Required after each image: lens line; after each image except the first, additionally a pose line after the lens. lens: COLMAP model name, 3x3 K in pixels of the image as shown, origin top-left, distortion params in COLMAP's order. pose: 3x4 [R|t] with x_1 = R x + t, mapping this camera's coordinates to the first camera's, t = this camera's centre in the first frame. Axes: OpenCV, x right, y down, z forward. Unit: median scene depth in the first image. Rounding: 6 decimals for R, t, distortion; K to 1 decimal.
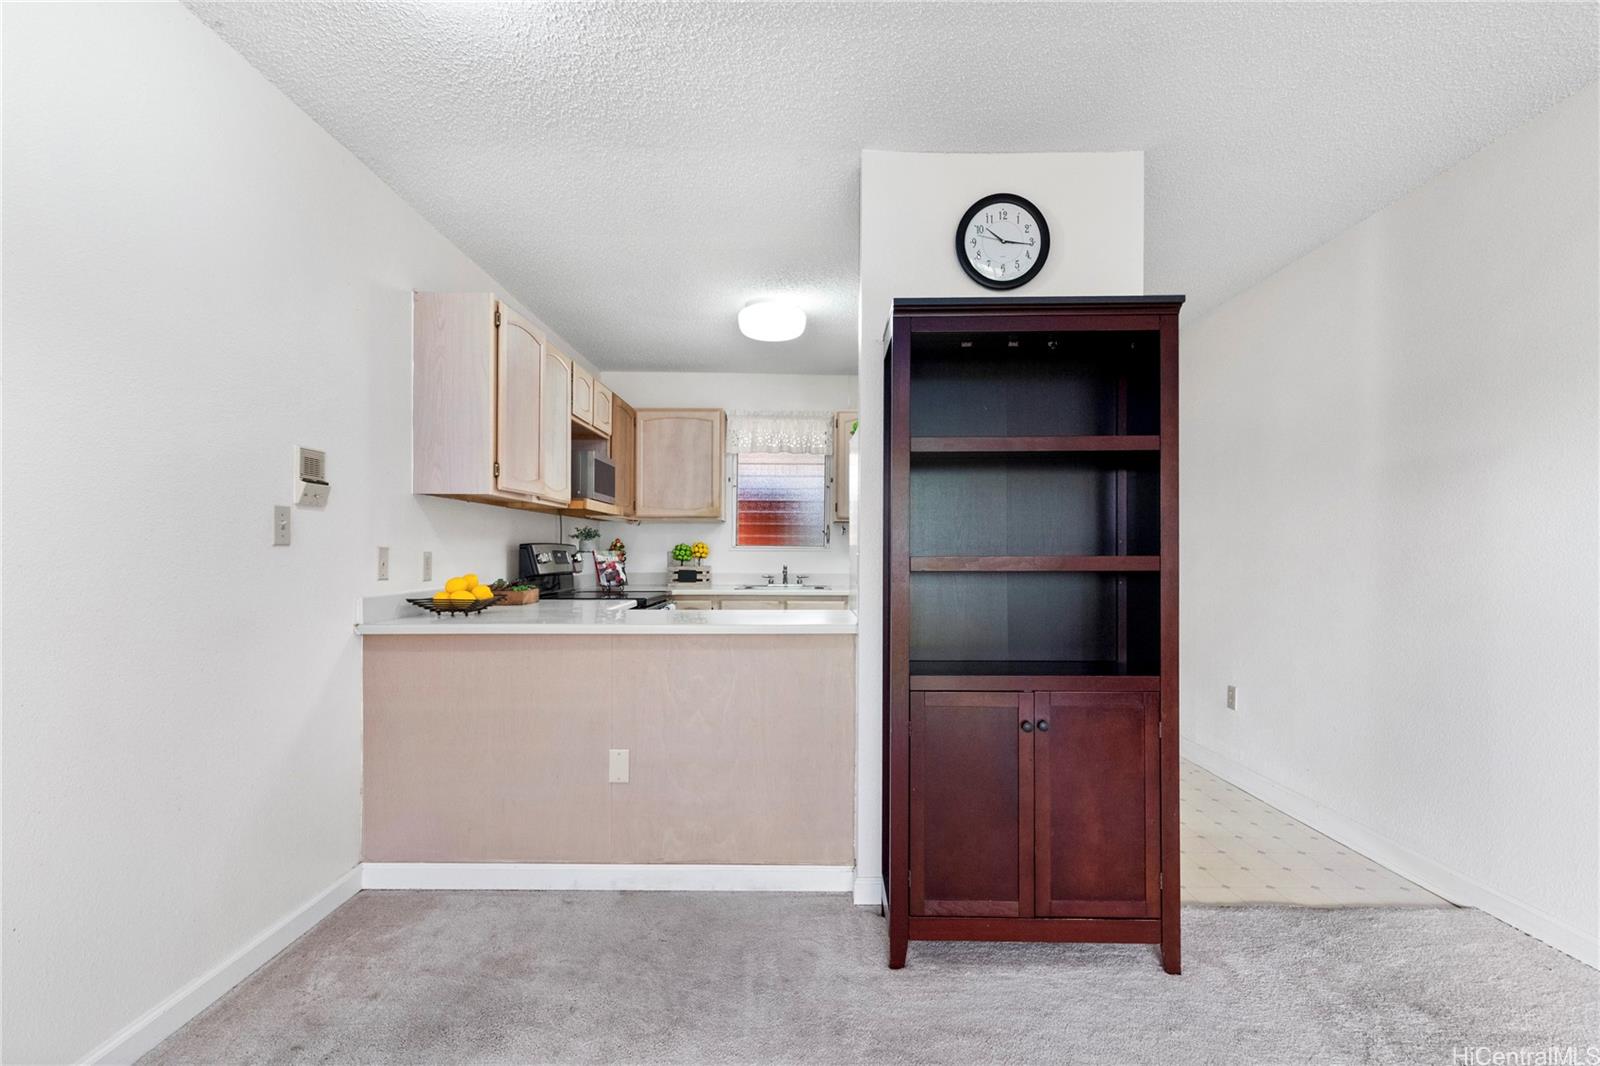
lens RADIAL K [[743.6, 0, 807.0], [0, 743.6, 545.1], [0, 0, 1]] dist [0.000456, 0.000025]
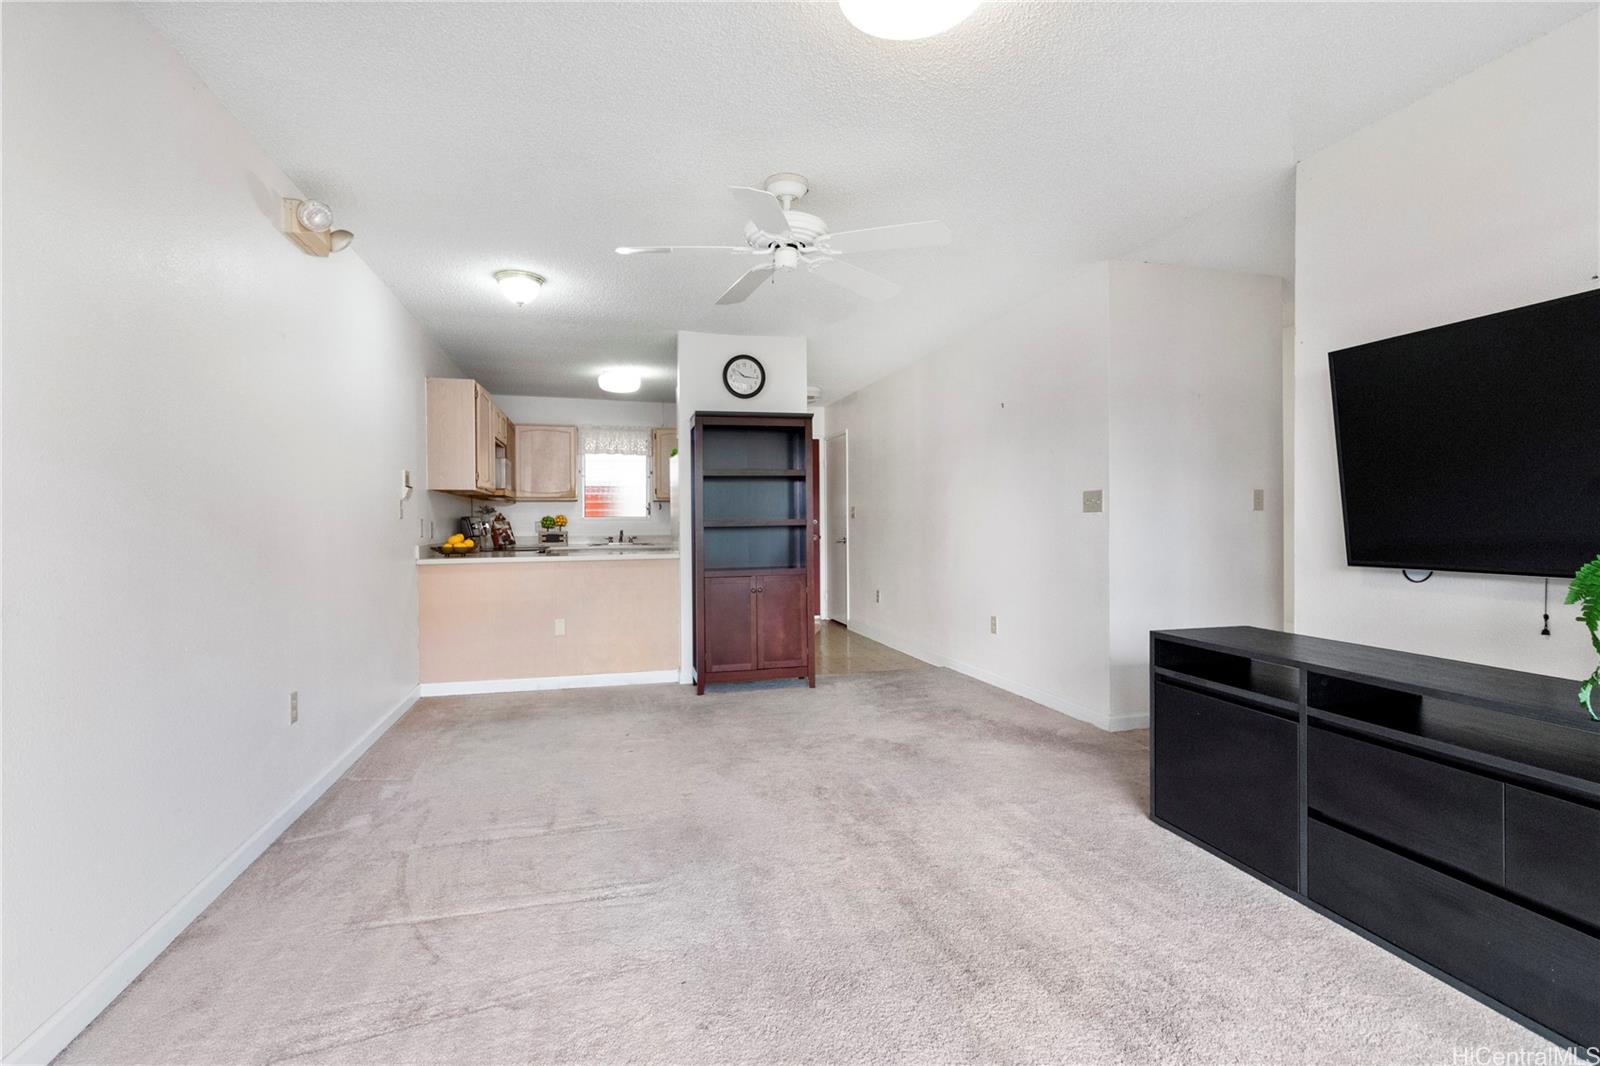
lens RADIAL K [[743.6, 0, 807.0], [0, 743.6, 545.1], [0, 0, 1]] dist [0.000456, 0.000025]
pose [[0.963087, -0.019246, 0.268503, -0.145885], [0.008577, 0.999128, 0.040854, -0.000178], [-0.269055, -0.037043, 0.962412, -1.099038]]
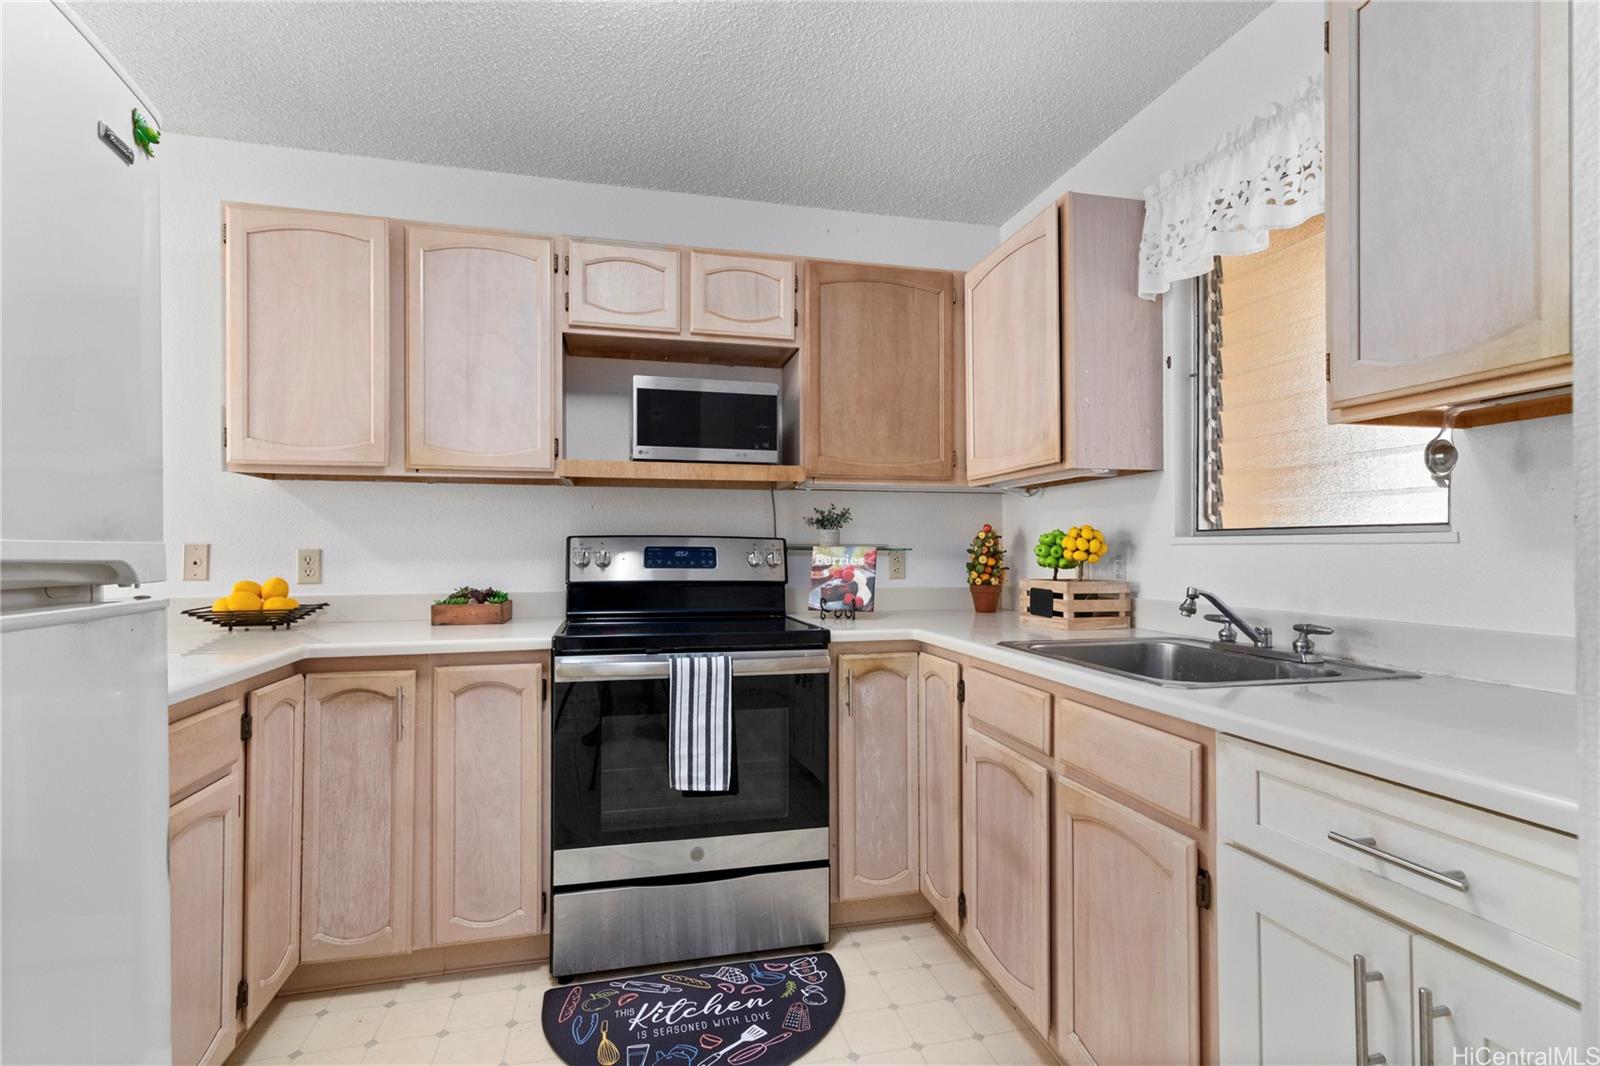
lens RADIAL K [[743.6, 0, 807.0], [0, 743.6, 545.1], [0, 0, 1]] dist [0.000456, 0.000025]
pose [[0.232912, -0.010638, -0.972440, 0.497457], [0.007544, 0.999930, -0.009132, 0.020076], [0.972469, -0.005209, 0.232976, 1.538162]]
